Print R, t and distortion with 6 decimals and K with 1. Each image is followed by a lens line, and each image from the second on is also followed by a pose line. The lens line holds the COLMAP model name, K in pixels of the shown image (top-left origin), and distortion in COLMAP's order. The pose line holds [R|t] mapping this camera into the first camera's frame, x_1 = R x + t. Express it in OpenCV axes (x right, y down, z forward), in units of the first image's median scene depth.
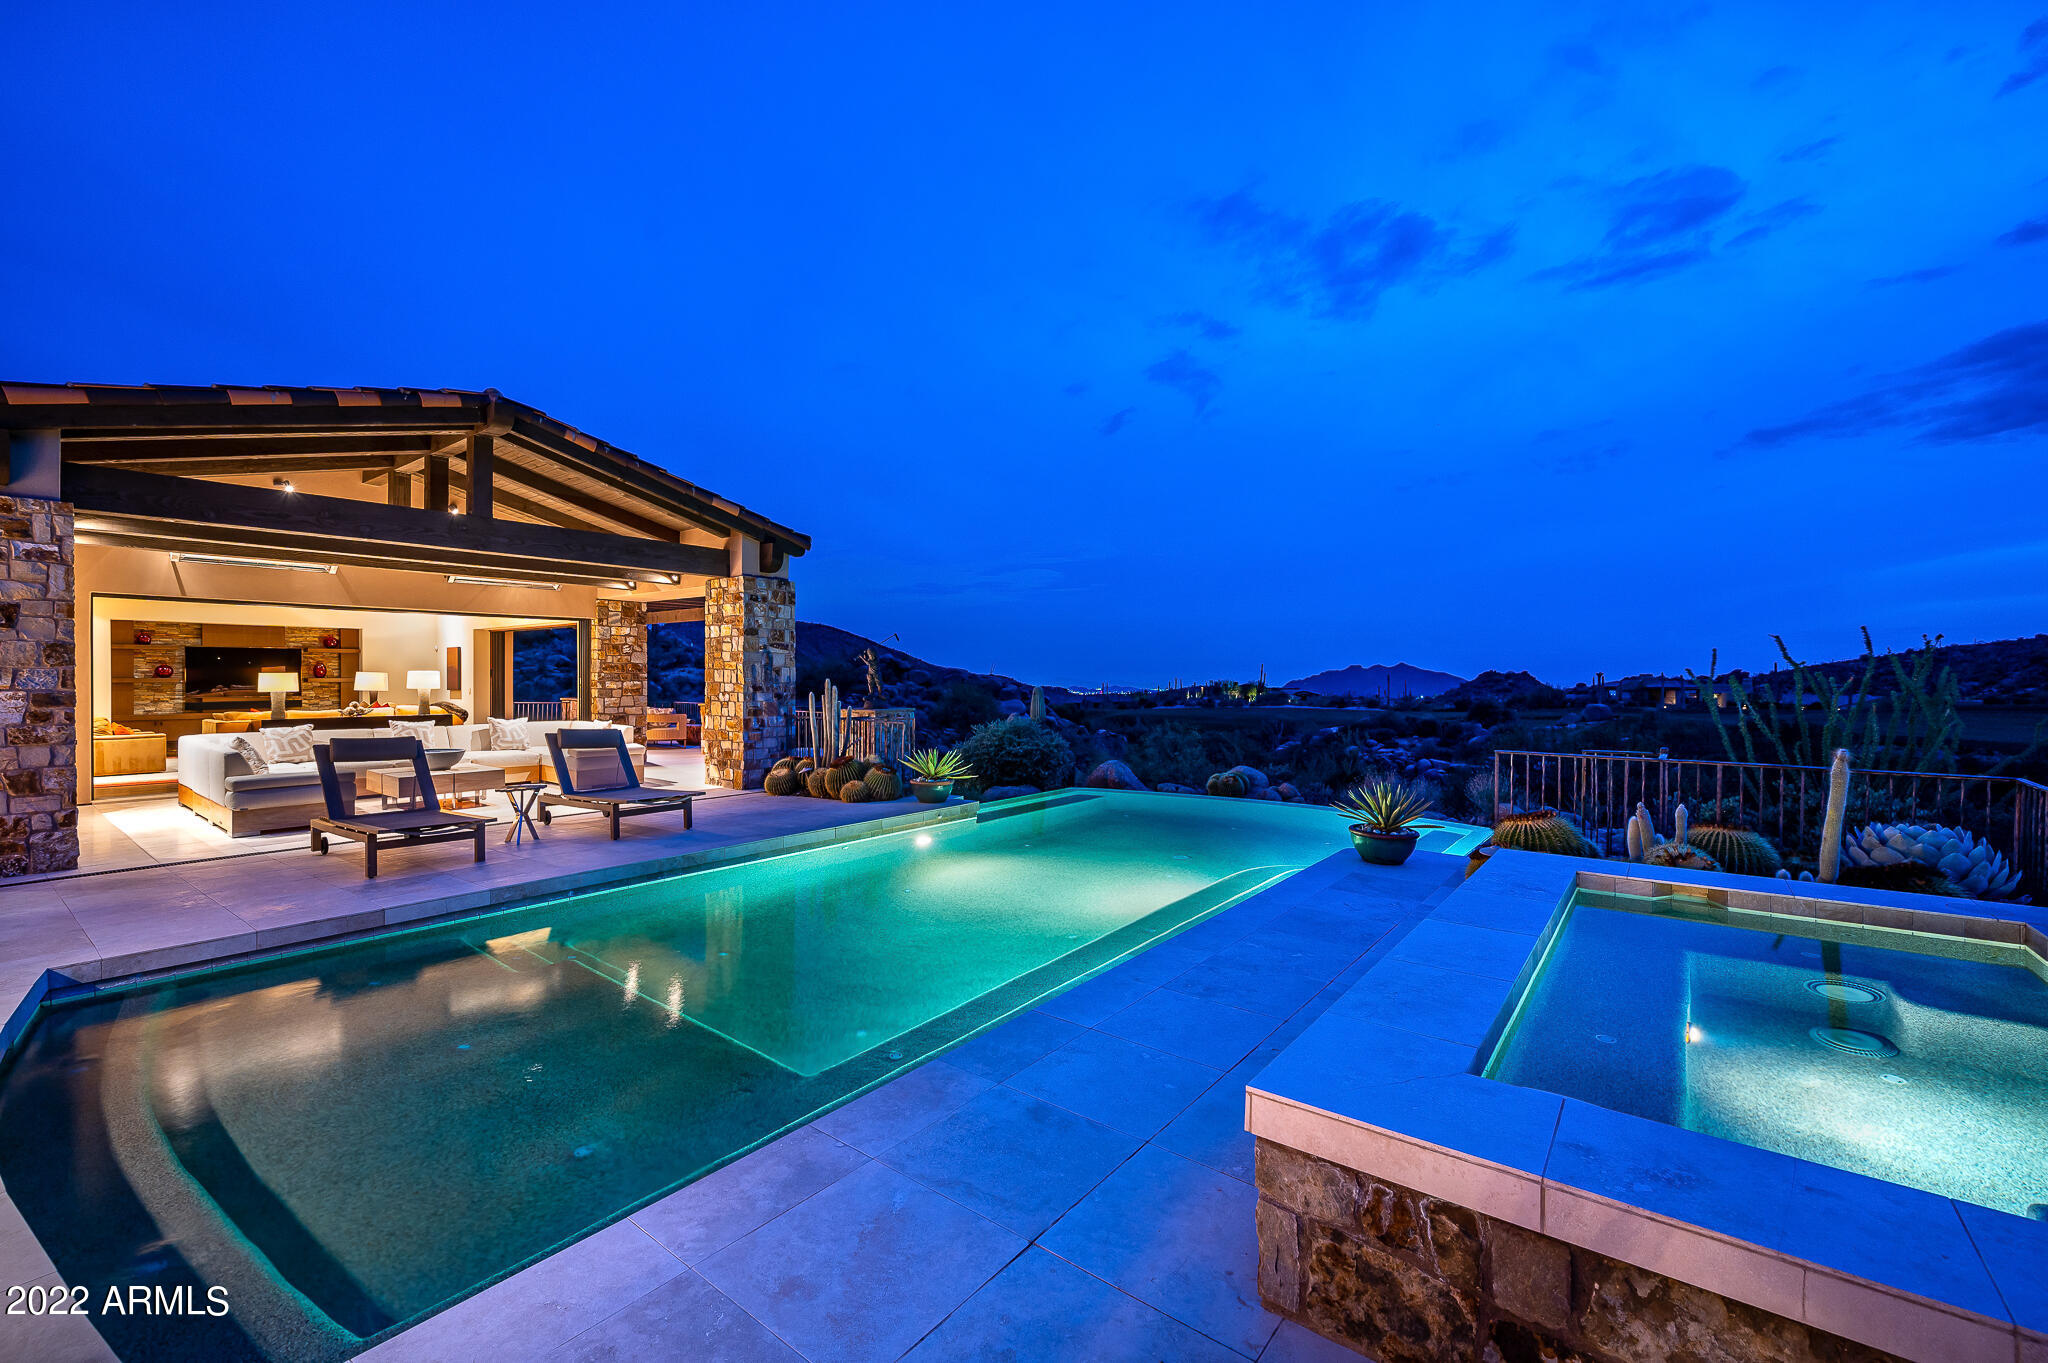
lens RADIAL K [[856.1, 0, 1015.5], [0, 856.1, 685.0], [0, 0, 1]] dist [0.001330, -0.000251]
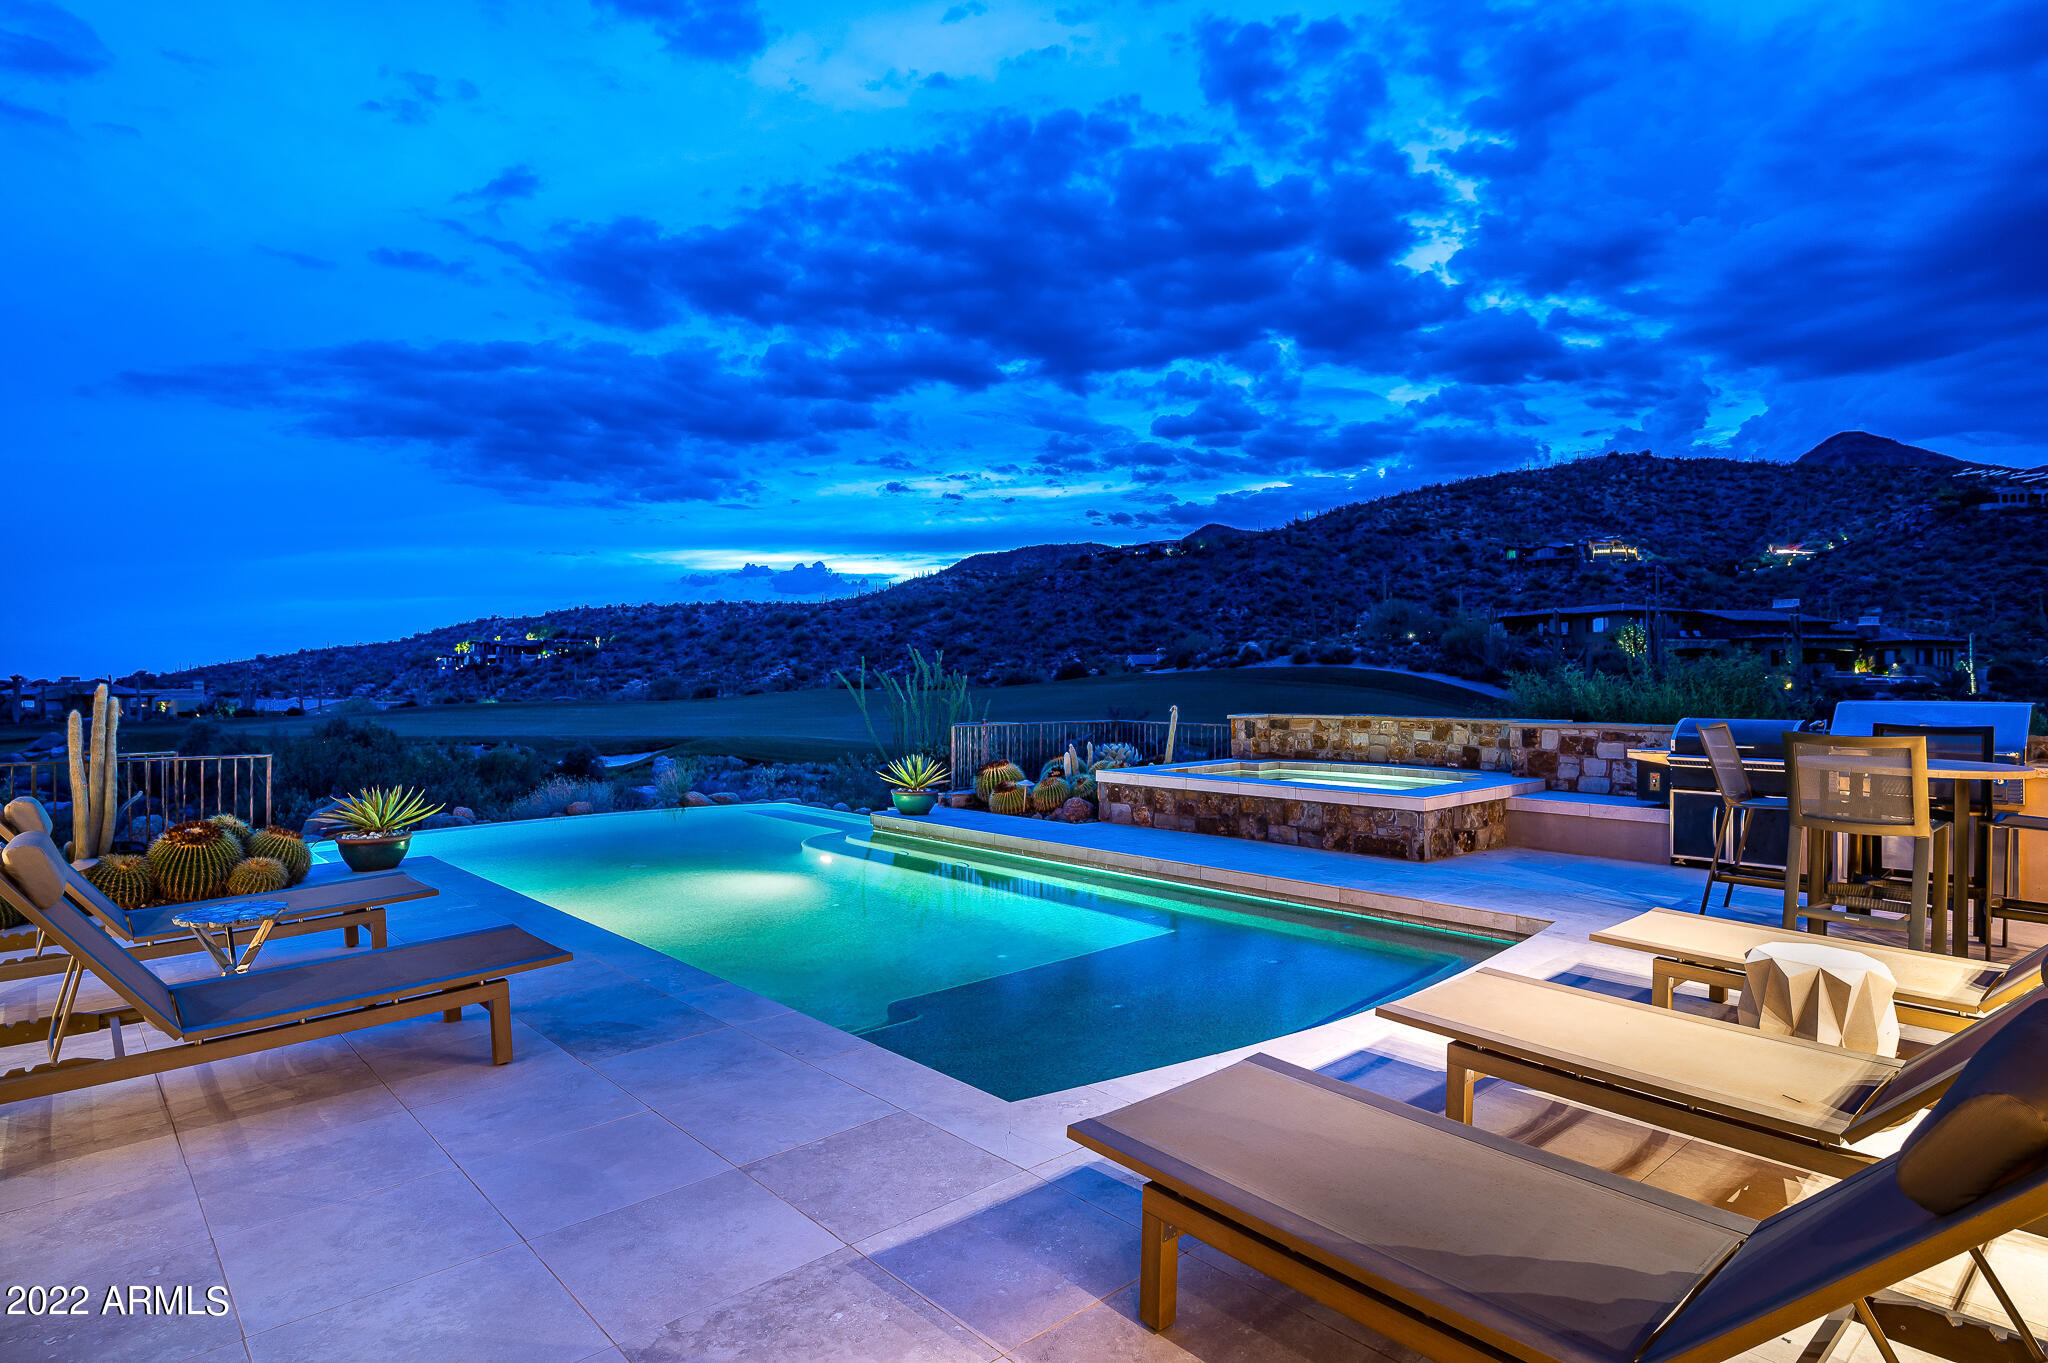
lens RADIAL K [[1113.6, 0, 1021.2], [0, 1113.6, 673.2], [0, 0, 1]] dist [0.000035, 0.000917]
pose [[0.181834, 0.000603, 0.983329, -0.717498], [0.015183, 0.999879, -0.003420, -0.001671], [-0.983212, 0.015552, 0.181803, 0.302040]]
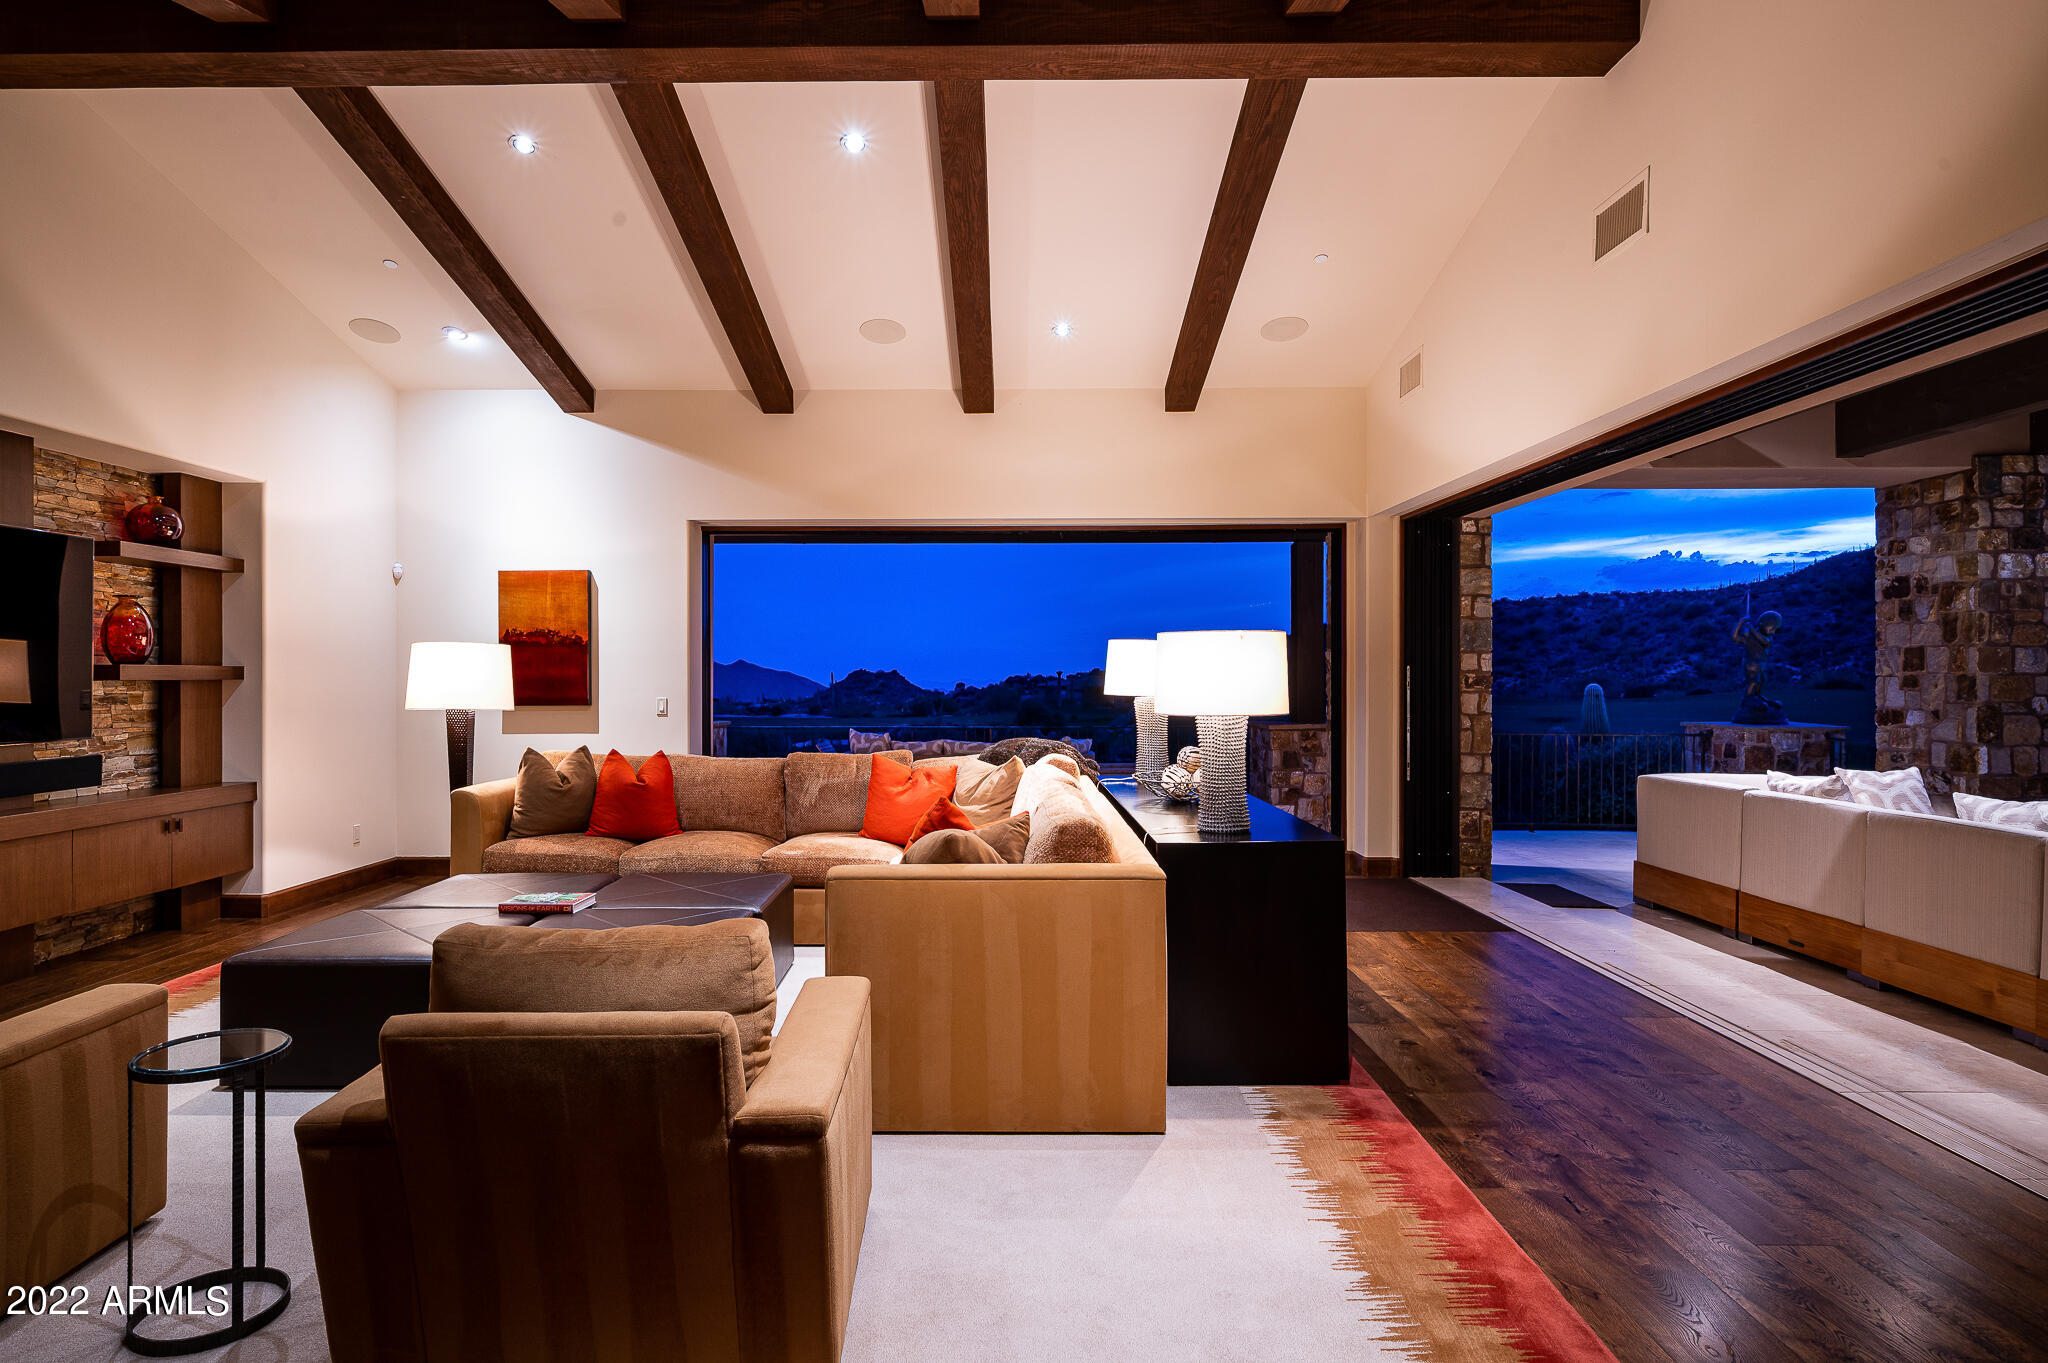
lens RADIAL K [[1110.8, 0, 990.8], [0, 1110.8, 680.3], [0, 0, 1]] dist [0.001445, 0.000207]
pose [[0.800371, -0.003585, 0.599494, -1.169540], [0.007348, 0.999966, -0.003830, -0.001692], [-0.599460, 0.007471, 0.800370, 0.851719]]
